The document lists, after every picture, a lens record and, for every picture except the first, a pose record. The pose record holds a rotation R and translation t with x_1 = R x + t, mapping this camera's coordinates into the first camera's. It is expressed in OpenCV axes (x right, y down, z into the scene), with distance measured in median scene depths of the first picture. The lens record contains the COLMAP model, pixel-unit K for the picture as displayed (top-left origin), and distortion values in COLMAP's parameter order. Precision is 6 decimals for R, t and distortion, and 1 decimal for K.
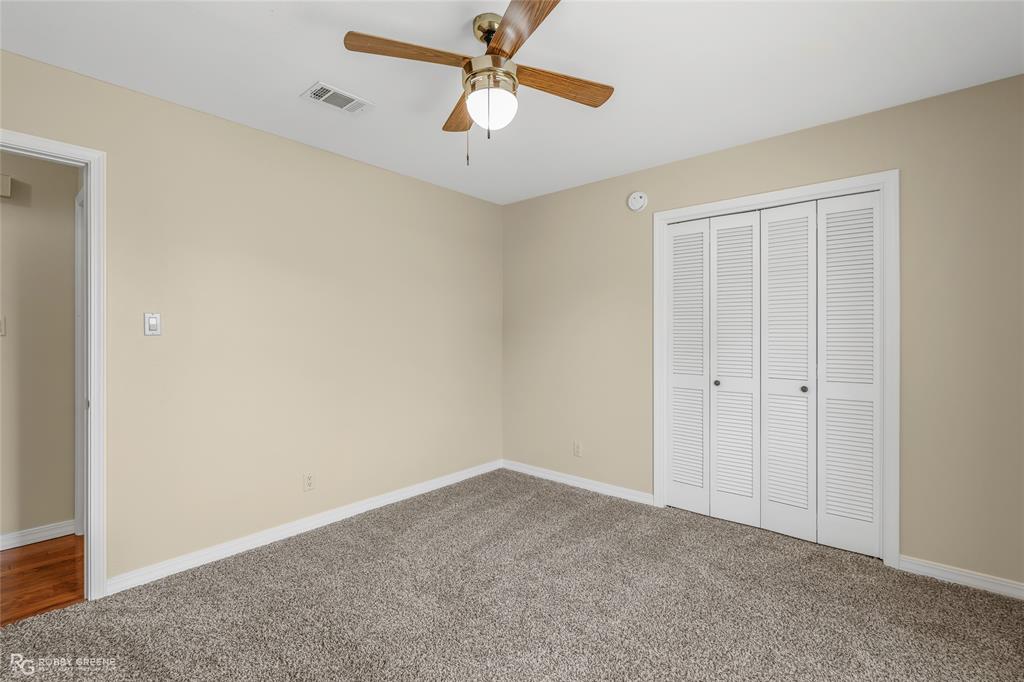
lens RADIAL K [[465.6, 0, 508.5], [0, 465.6, 340.1], [0, 0, 1]] dist [-0.008932, 0.001760]
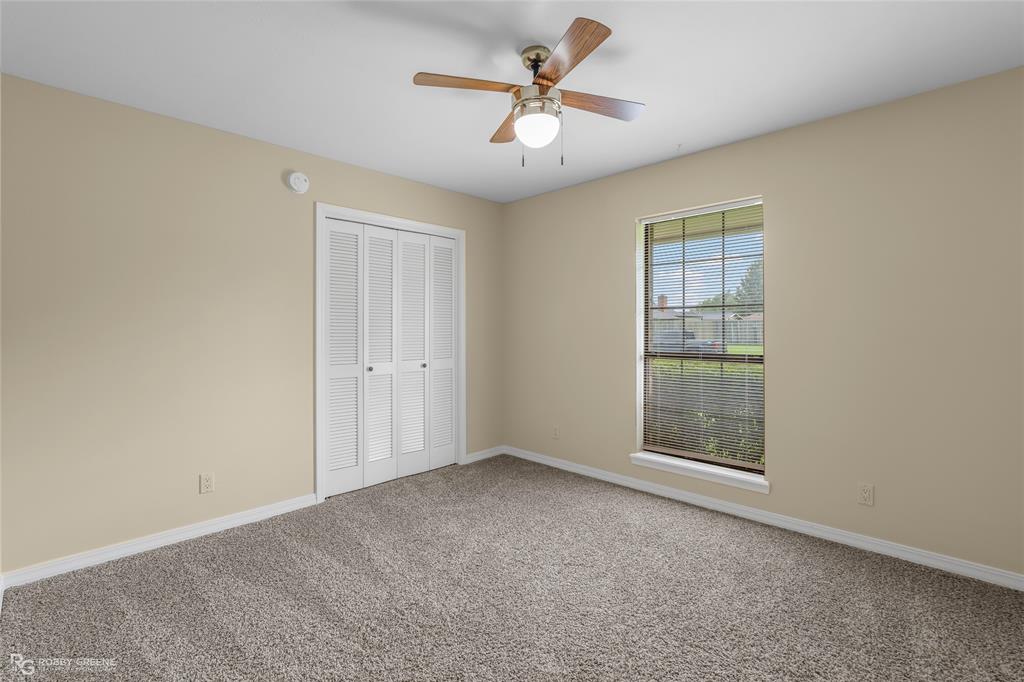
lens RADIAL K [[465.6, 0, 510.7], [0, 465.6, 333.2], [0, 0, 1]] dist [-0.008932, 0.001760]
pose [[0.042761, -0.007333, 0.999058, -0.672947], [0.017126, 0.999832, 0.006605, 0.001787], [-0.998939, 0.016827, 0.042879, 0.584744]]
